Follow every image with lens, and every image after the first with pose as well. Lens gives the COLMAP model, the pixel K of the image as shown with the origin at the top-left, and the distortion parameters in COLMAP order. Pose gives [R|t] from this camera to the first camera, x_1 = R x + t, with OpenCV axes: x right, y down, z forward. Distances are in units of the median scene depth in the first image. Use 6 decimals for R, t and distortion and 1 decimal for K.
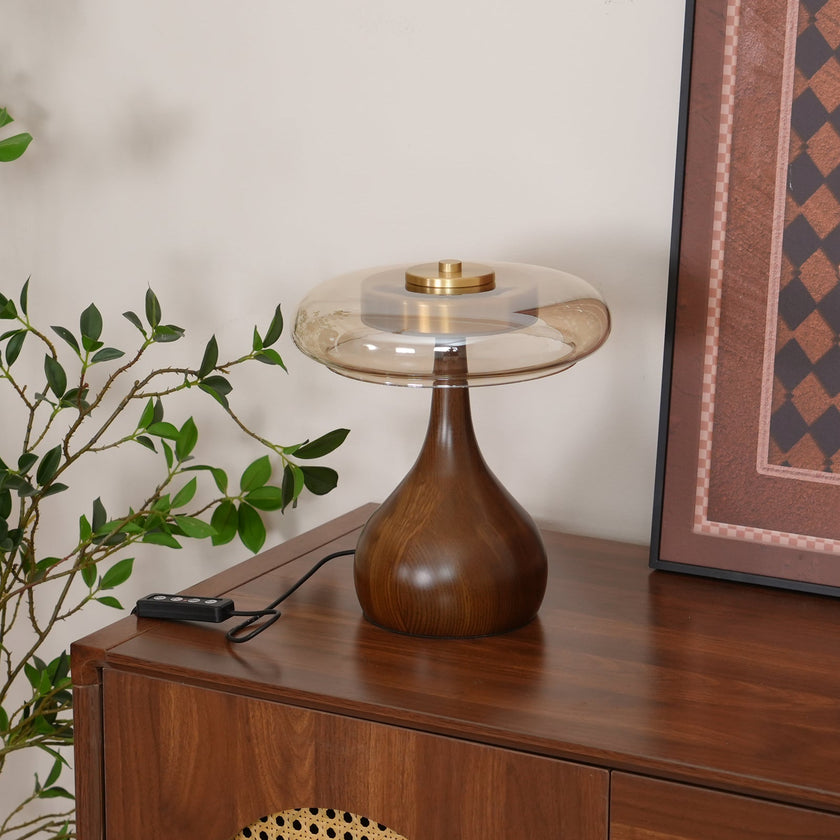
lens RADIAL K [[2872.4, 0, 452.0], [0, 2872.4, 425.8], [0, 0, 1]] dist [-0.021671, 0.000000]
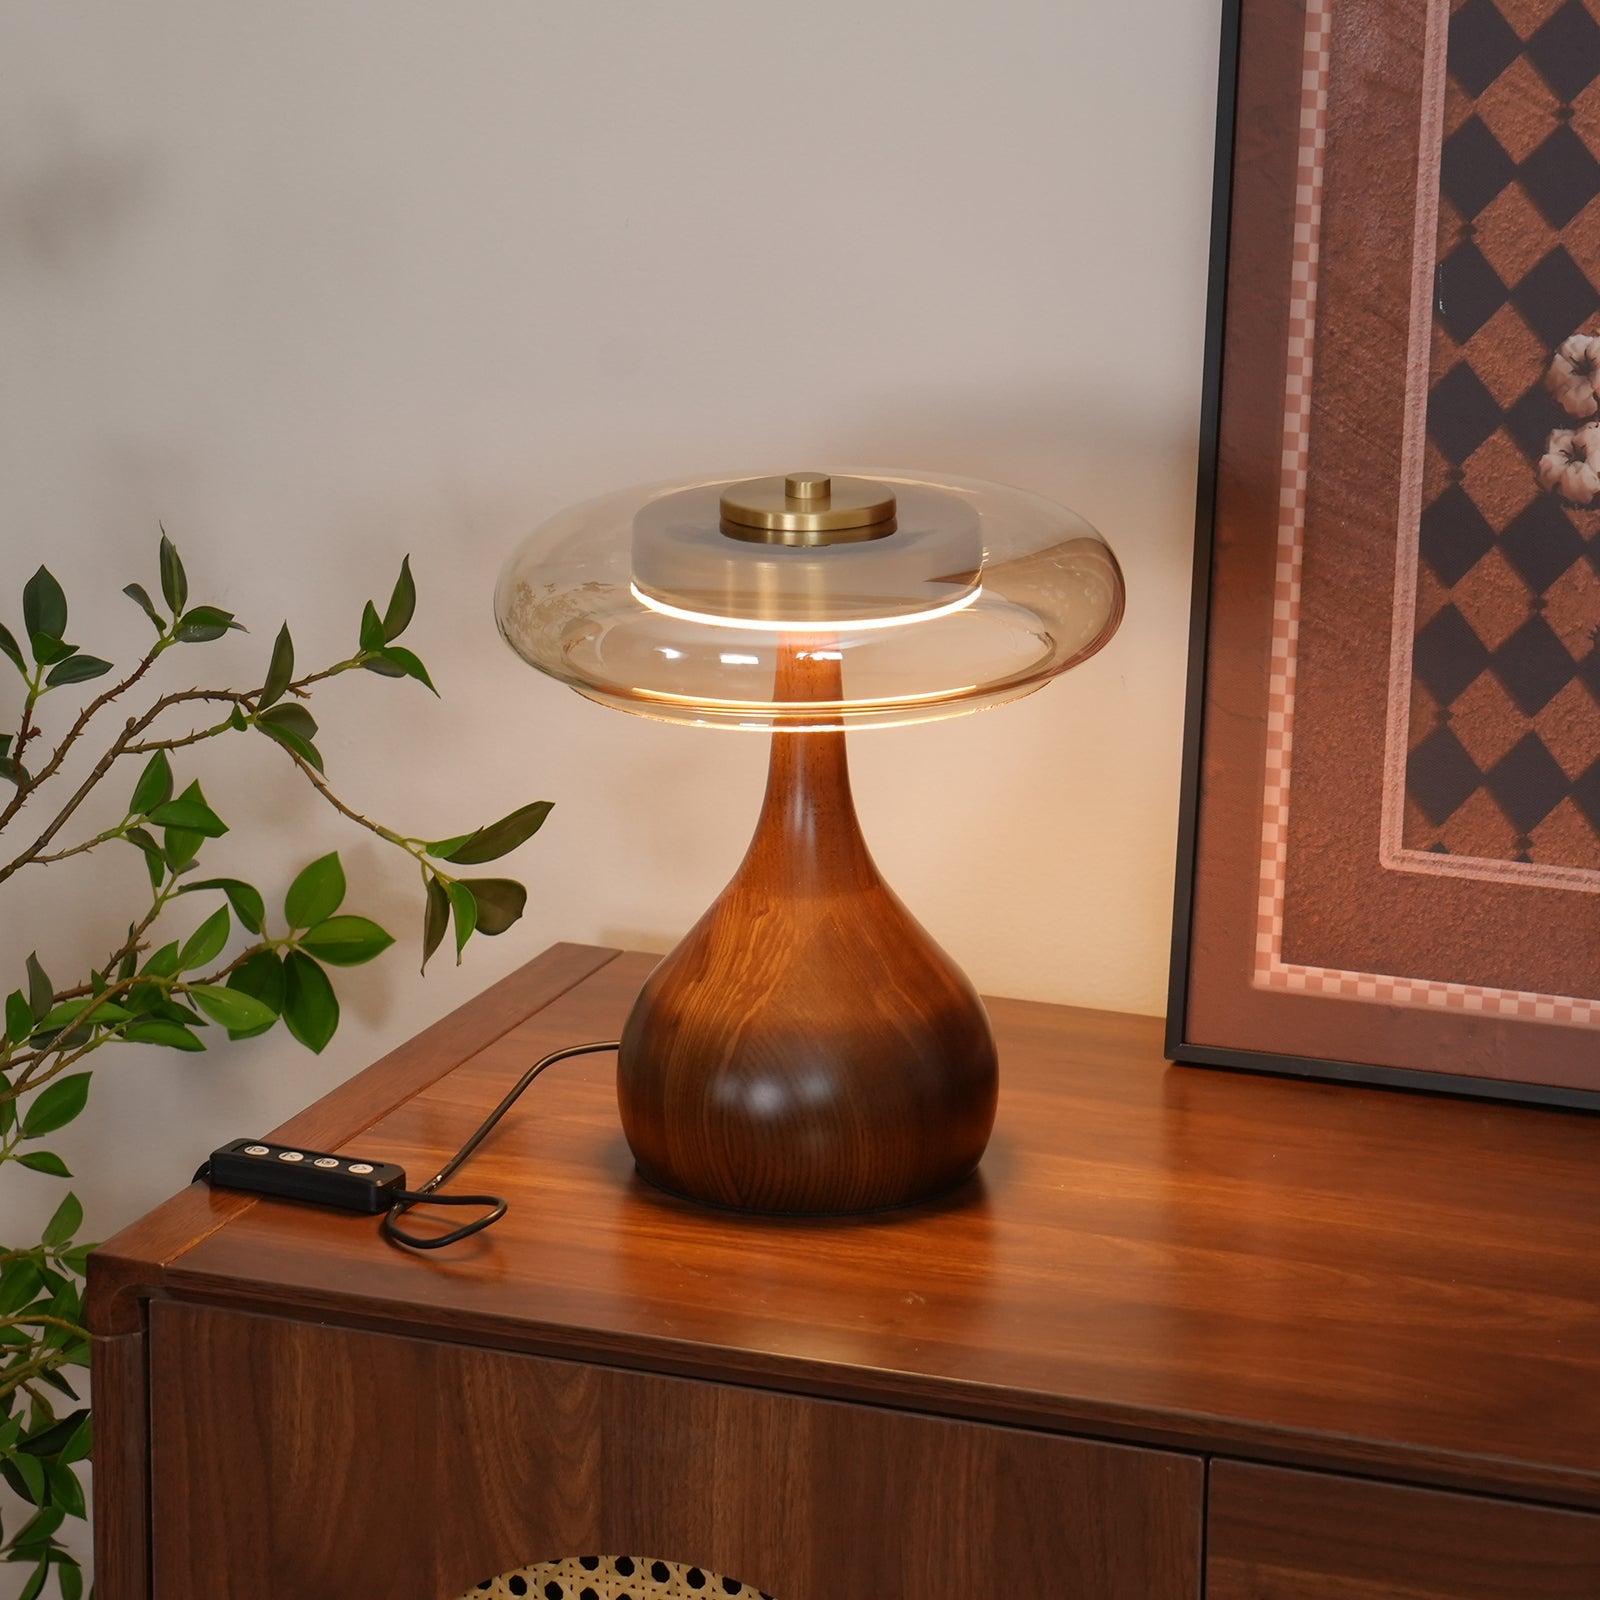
lens RADIAL K [[6971.2, 0, 804.3], [0, 6971.2, 800.0], [0, 0, 1]] dist [-0.027584, 0.000000]
pose [[0.992639, -0.030924, 0.117095, -0.142141], [0.028385, 0.999326, 0.023285, -0.027636], [-0.117736, -0.019789, 0.992848, -0.220070]]
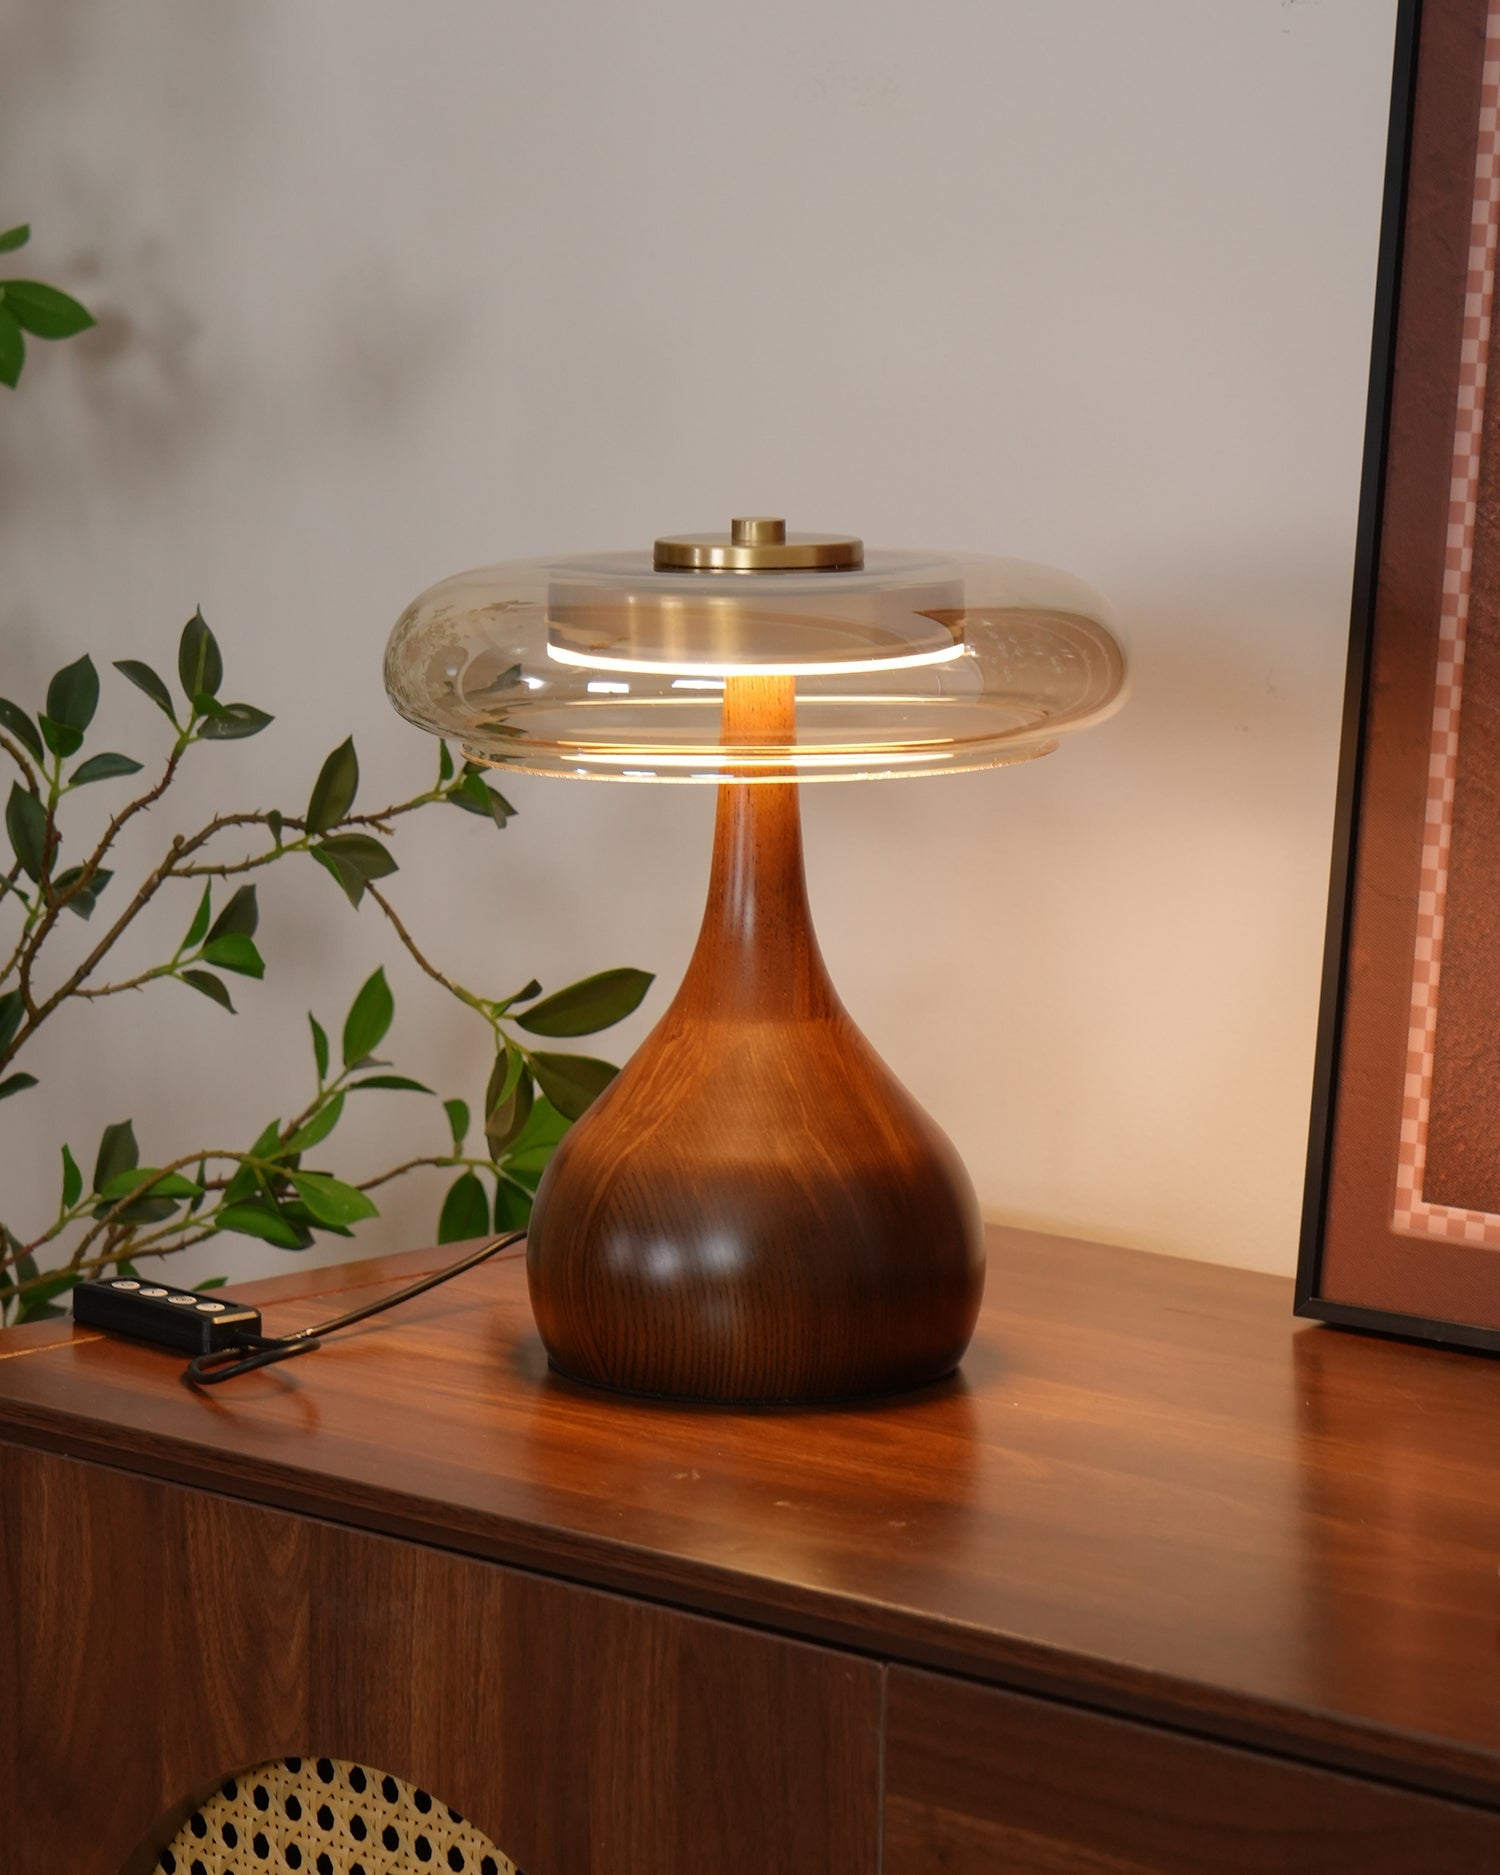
lens RADIAL K [[6076.6, 0, 721.0], [0, 6076.6, 840.3], [0, 0, 1]] dist [0.009895, 0.000000]
pose [[0.968806, 0.034638, -0.245386, 0.209715], [-0.065088, 0.990987, -0.117085, 0.093043], [0.239119, 0.129405, 0.962329, 0.126989]]
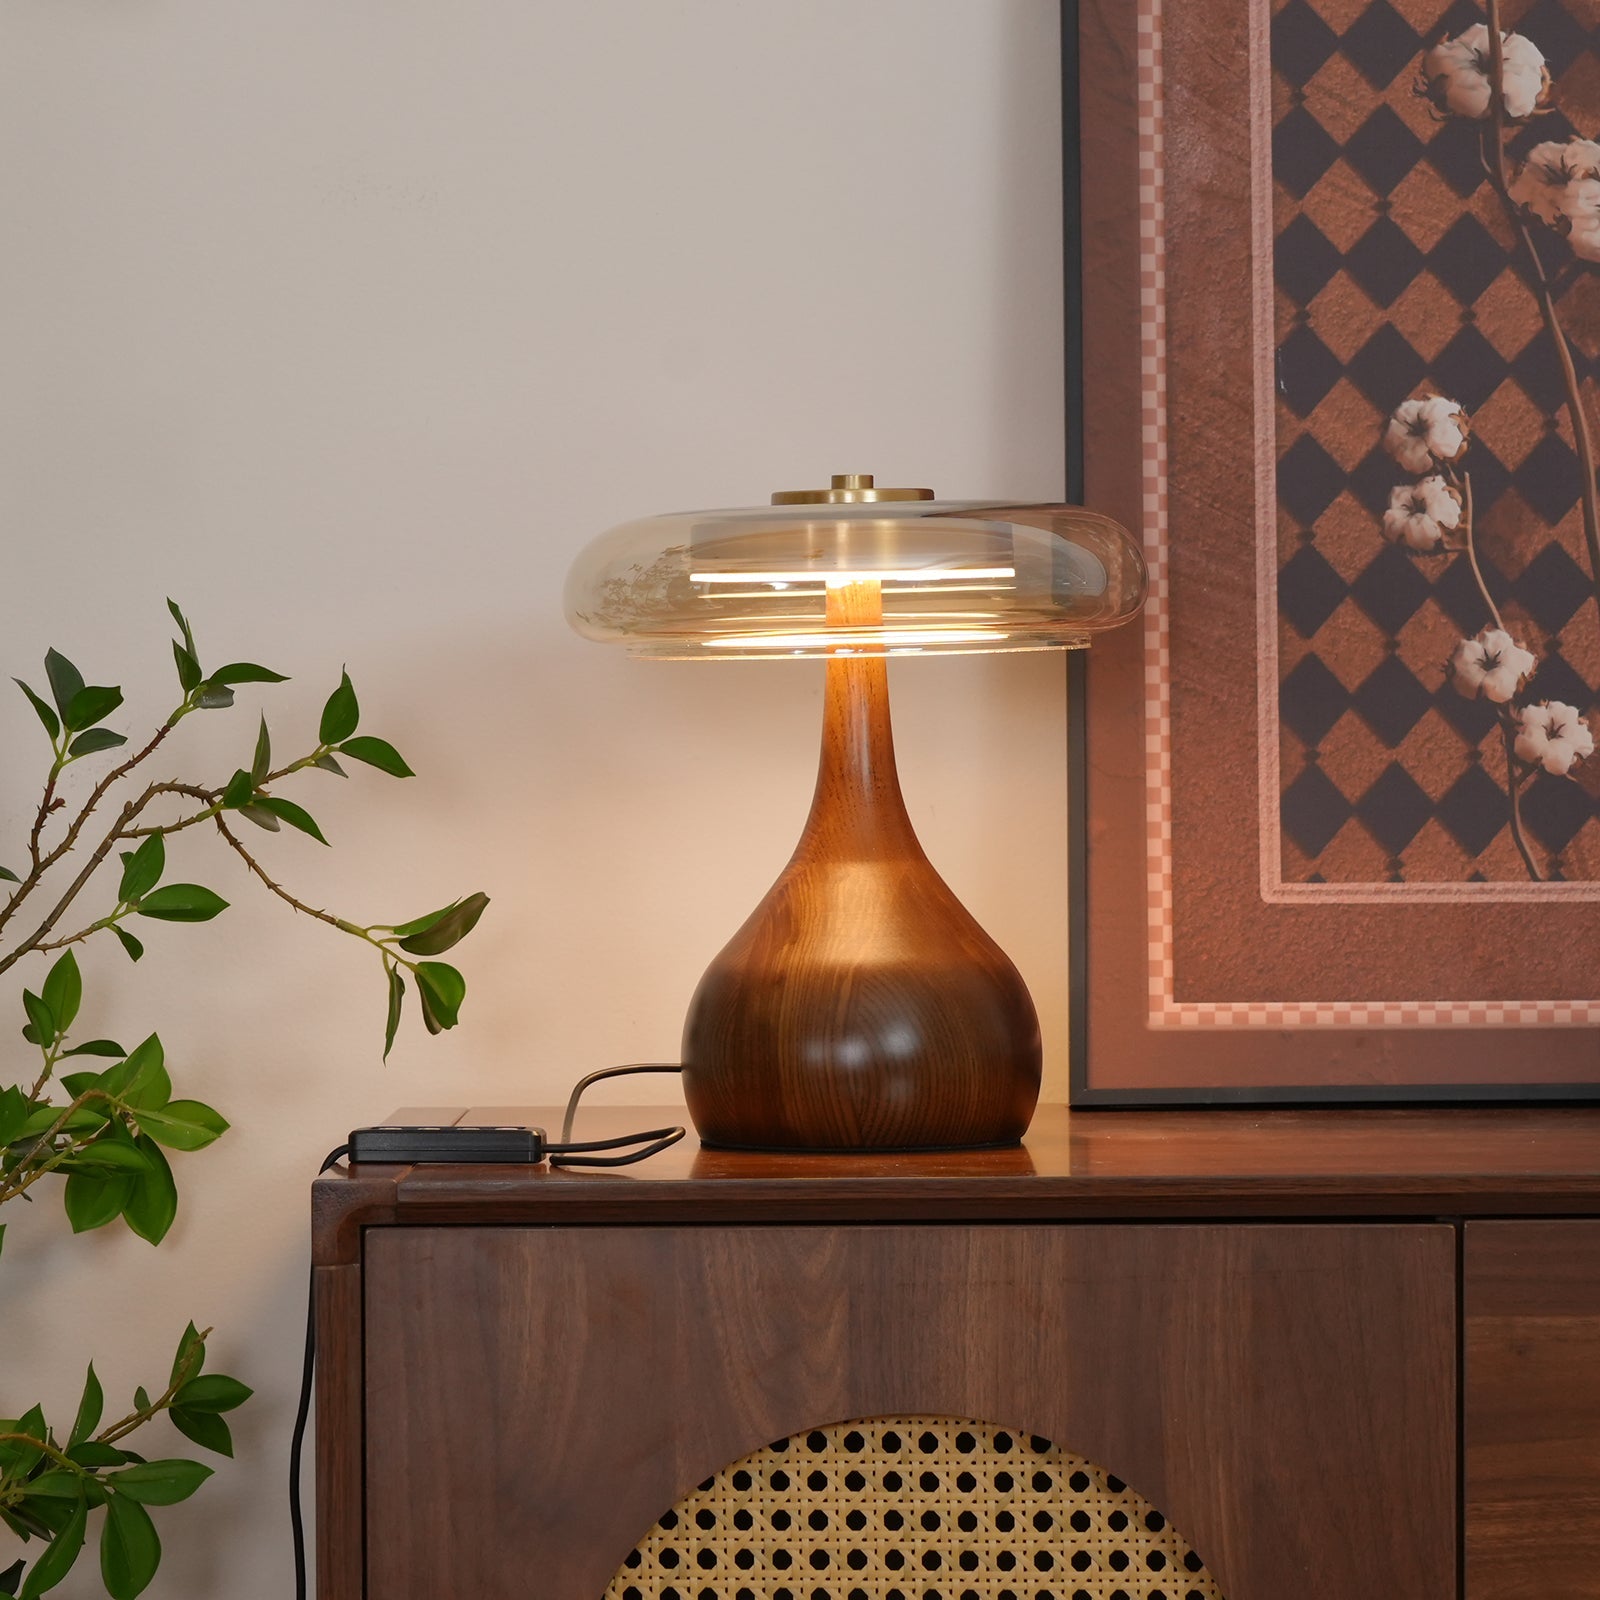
lens RADIAL K [[6971.2, 0, 854.8], [0, 6971.2, 817.9], [0, 0, 1]] dist [-0.027584, 0.000000]
pose [[0.881880, -0.023139, 0.470905, -0.606955], [0.130134, 0.971941, -0.195948, 0.258341], [-0.453158, 0.234083, 0.860147, -0.129709]]
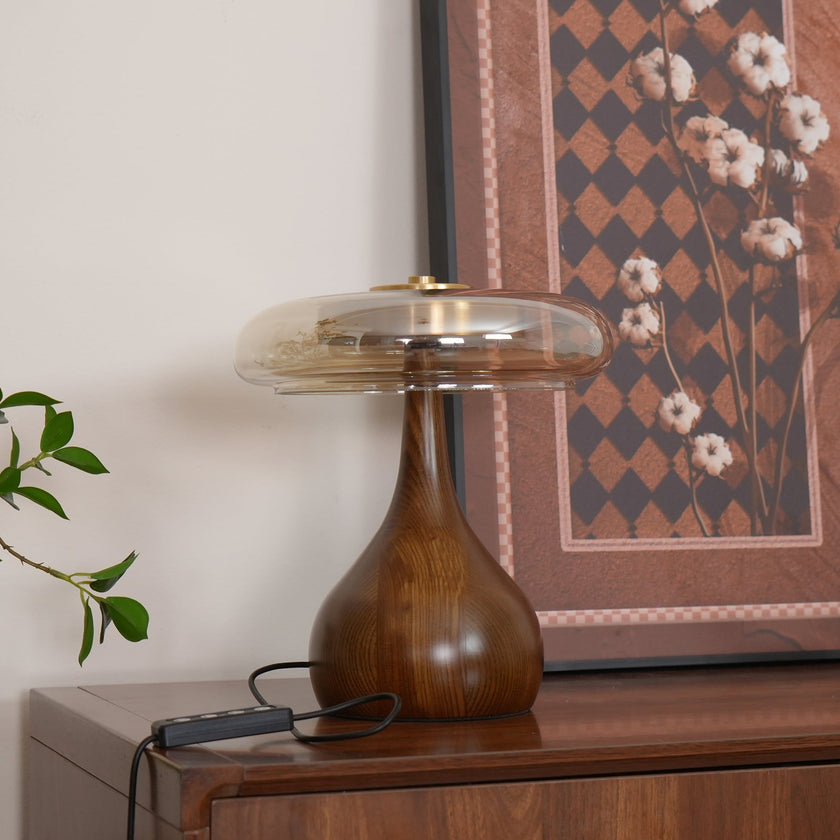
lens RADIAL K [[2204.9, 0, 451.3], [0, 2204.9, 418.8], [0, 0, 1]] dist [-0.015477, 0.000000]
pose [[0.650800, 0.006963, 0.759217, -0.471232], [0.198555, 0.963598, -0.179040, 0.097950], [-0.732826, 0.267266, 0.625727, 0.573202]]
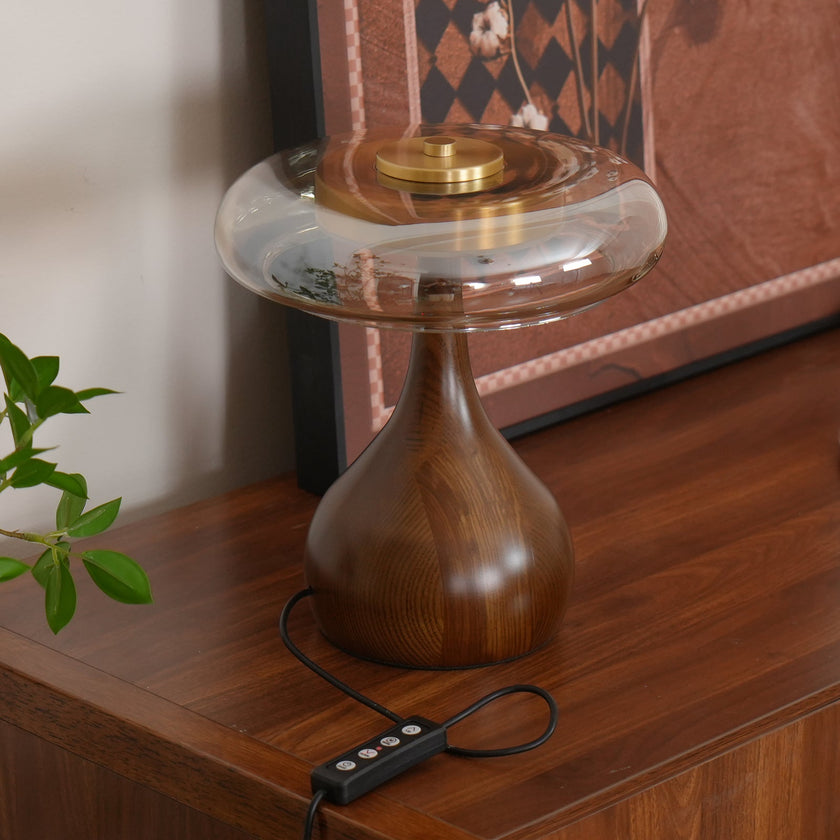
lens RADIAL K [[3410.7, 0, 418.9], [0, 3410.7, 419.3], [0, 0, 1]] dist [-0.015413, 0.000000]
pose [[0.275811, -0.322425, 0.905522, -0.750473], [0.236746, 0.935829, 0.261106, -0.204500], [-0.931601, 0.142362, 0.334445, 0.706600]]
